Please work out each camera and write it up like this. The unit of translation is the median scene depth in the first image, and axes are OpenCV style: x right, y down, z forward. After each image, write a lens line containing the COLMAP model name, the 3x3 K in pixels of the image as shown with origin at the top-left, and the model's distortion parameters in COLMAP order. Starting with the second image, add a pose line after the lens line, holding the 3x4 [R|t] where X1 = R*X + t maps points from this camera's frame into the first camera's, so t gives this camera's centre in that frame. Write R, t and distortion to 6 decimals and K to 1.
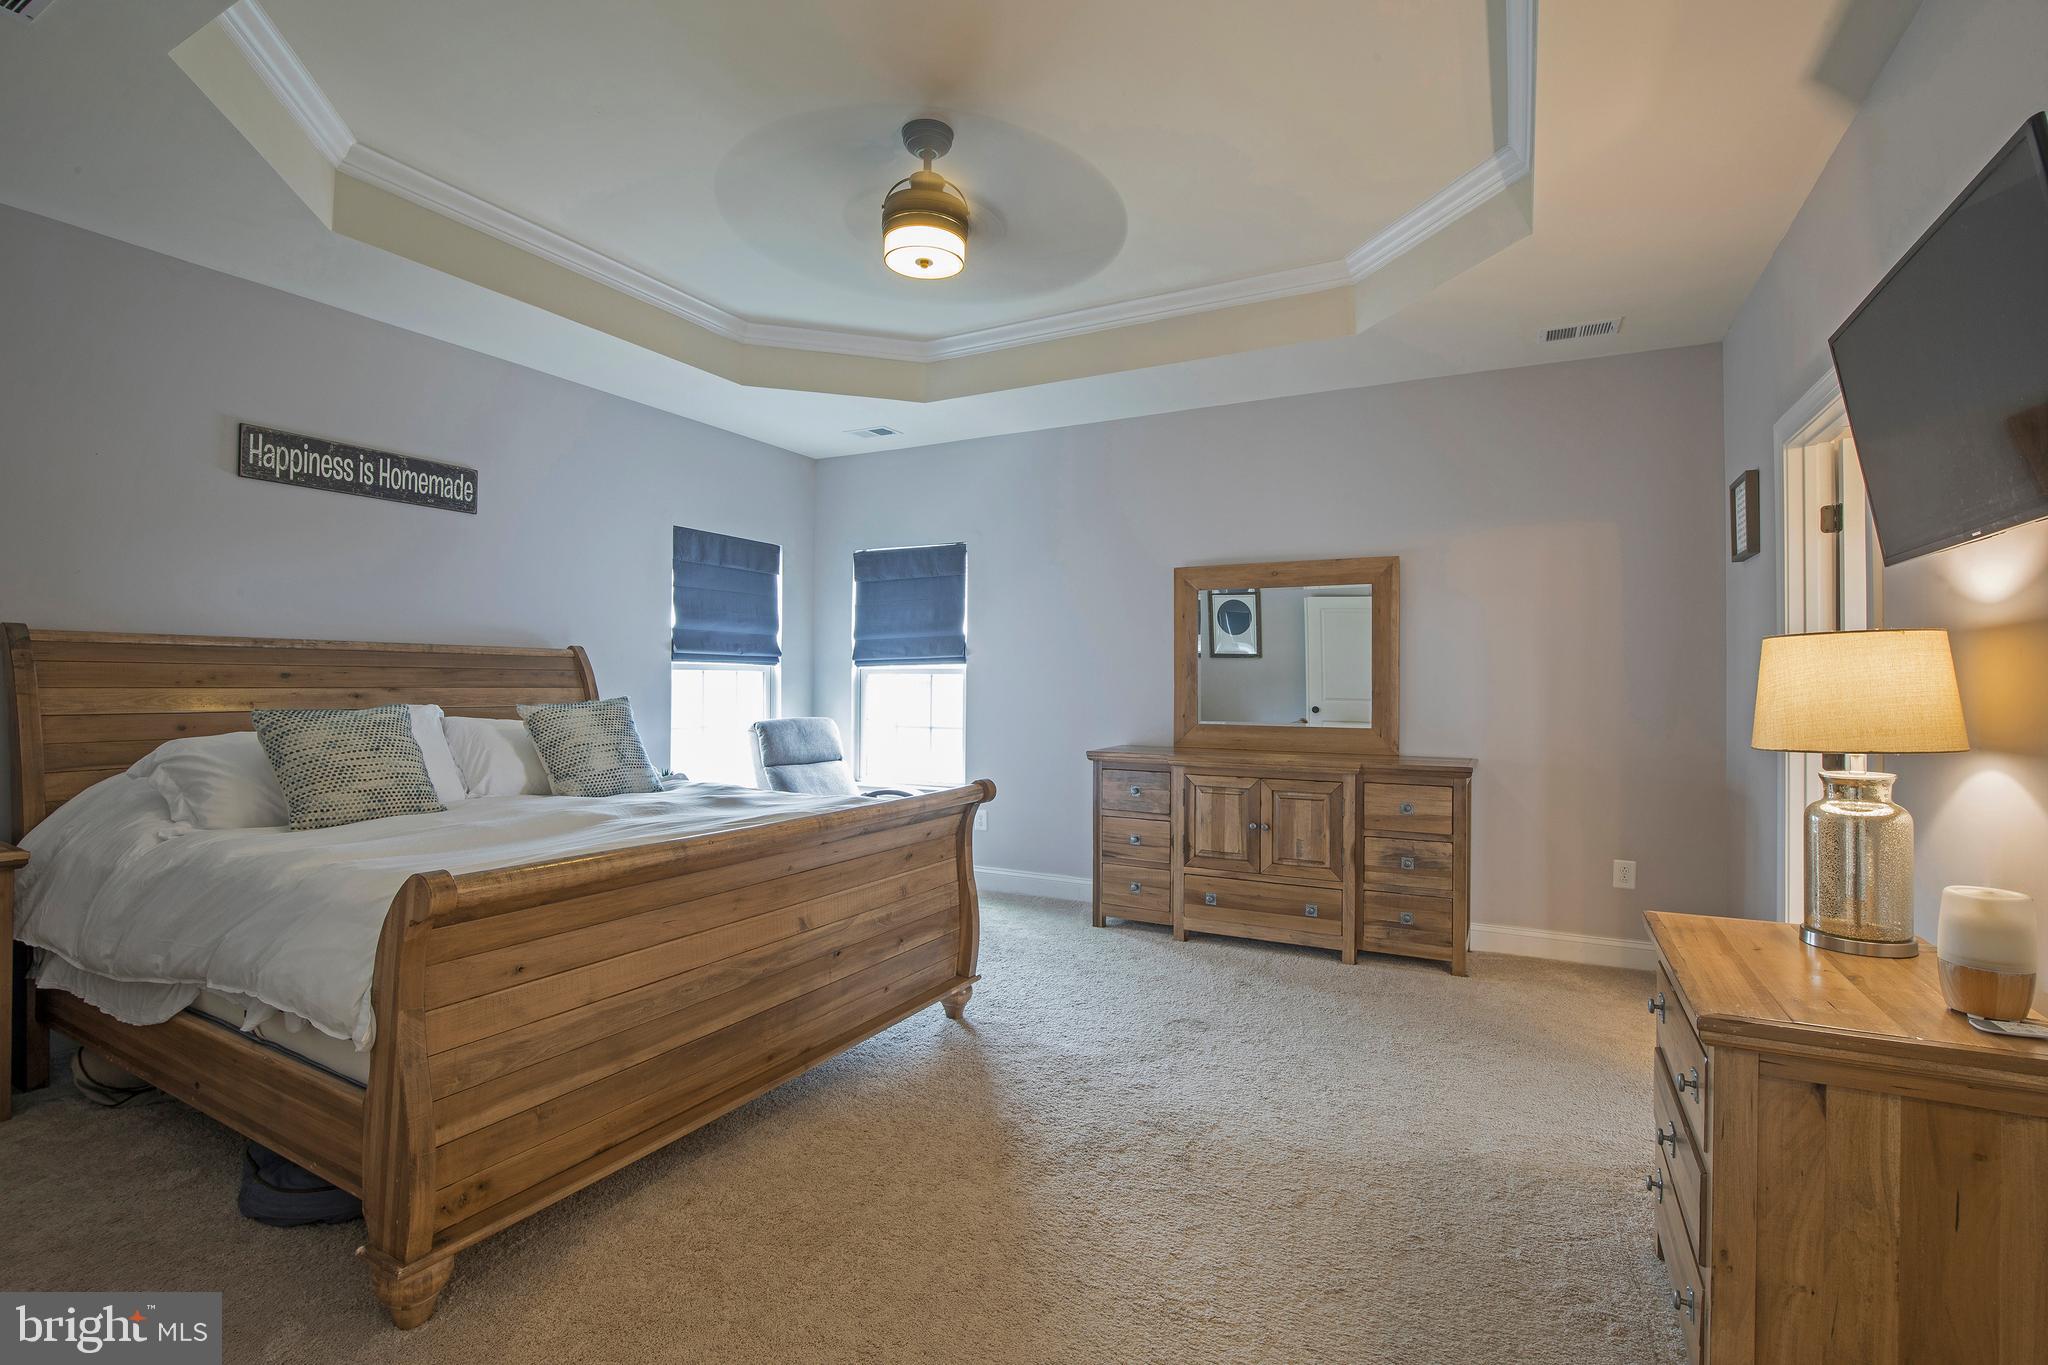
lens RADIAL K [[945.6, 0, 1022.5], [0, 945.6, 669.4], [0, 0, 1]] dist [-0.028888, 0.002273]
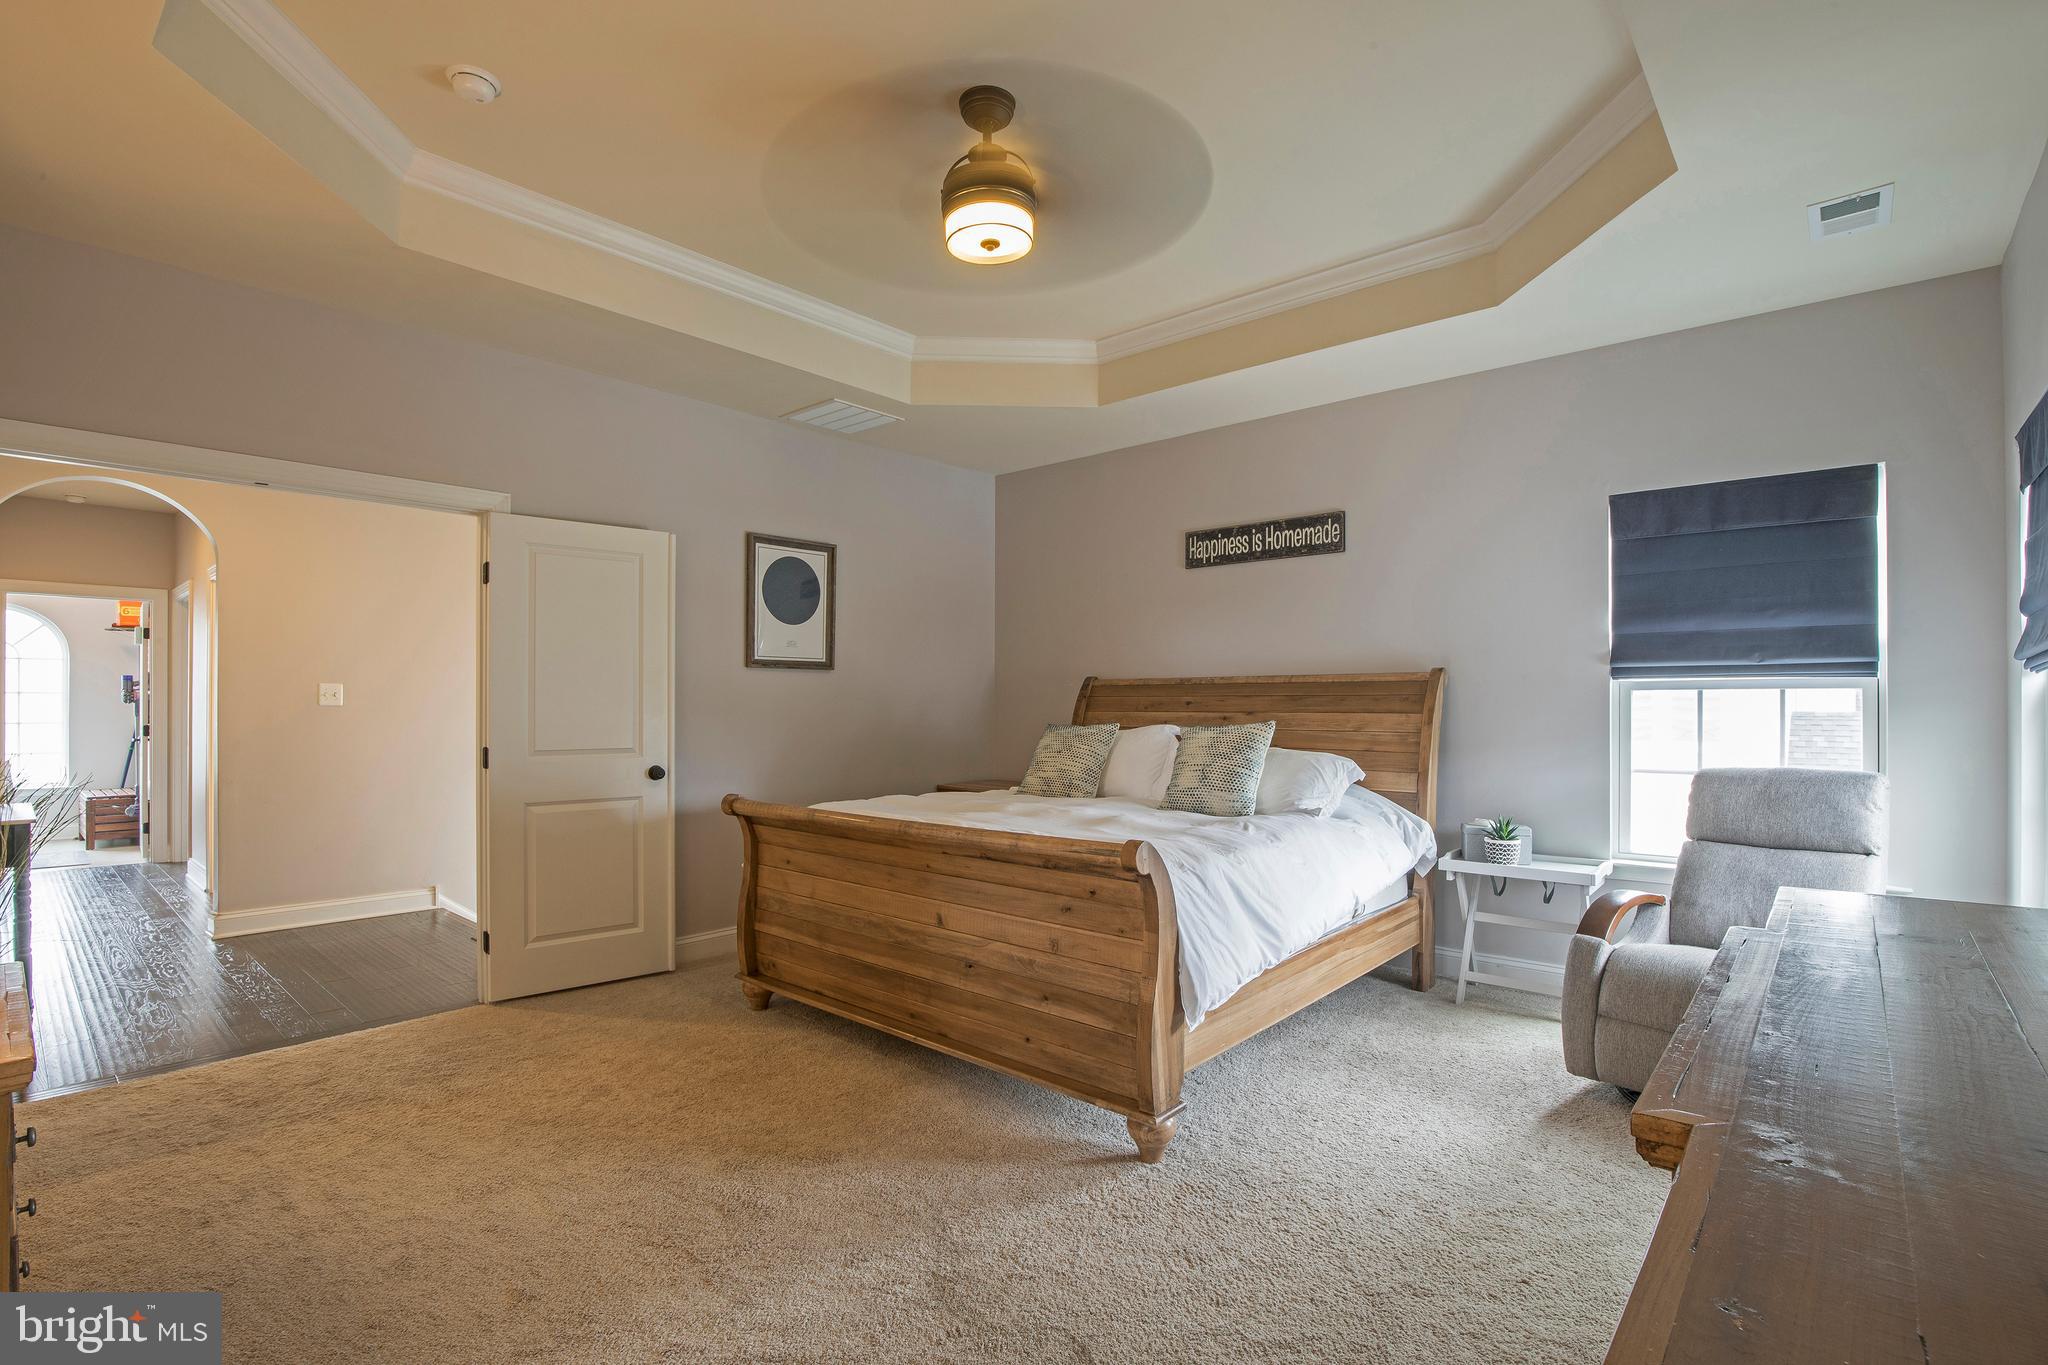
lens RADIAL K [[945.6, 0, 1026.2], [0, 945.6, 702.1], [0, 0, 1]] dist [-0.028888, 0.002273]
pose [[-0.226711, -0.009940, -0.973911, 0.691102], [0.011110, 0.999856, -0.012791, 0.021000], [0.973899, -0.013720, -0.226568, 1.113322]]
